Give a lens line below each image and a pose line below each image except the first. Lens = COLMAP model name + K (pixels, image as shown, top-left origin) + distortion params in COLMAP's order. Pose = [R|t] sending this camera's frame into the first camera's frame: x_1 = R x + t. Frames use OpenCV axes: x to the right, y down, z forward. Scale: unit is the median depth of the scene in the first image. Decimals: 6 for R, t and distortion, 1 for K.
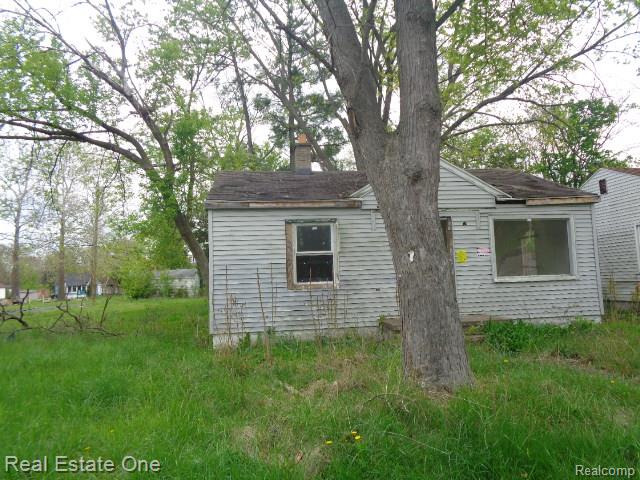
lens RADIAL K [[478.3, 0, 319.4], [0, 478.3, 239.1], [0, 0, 1]] dist [0.003912, 0.011840]
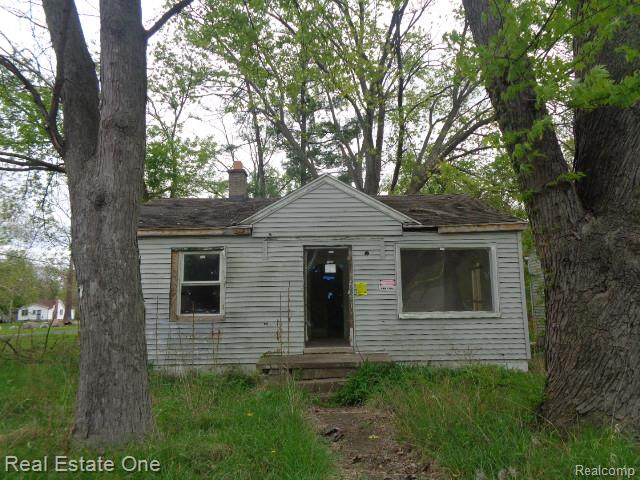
lens RADIAL K [[478.3, 0, 321.3], [0, 478.3, 240.2], [0, 0, 1]] dist [0.003912, 0.011840]
pose [[0.991006, 0.002746, -0.133787, 0.340137], [-0.009974, 0.998524, -0.053388, -0.006839], [0.133443, 0.054242, 0.989571, 0.083502]]
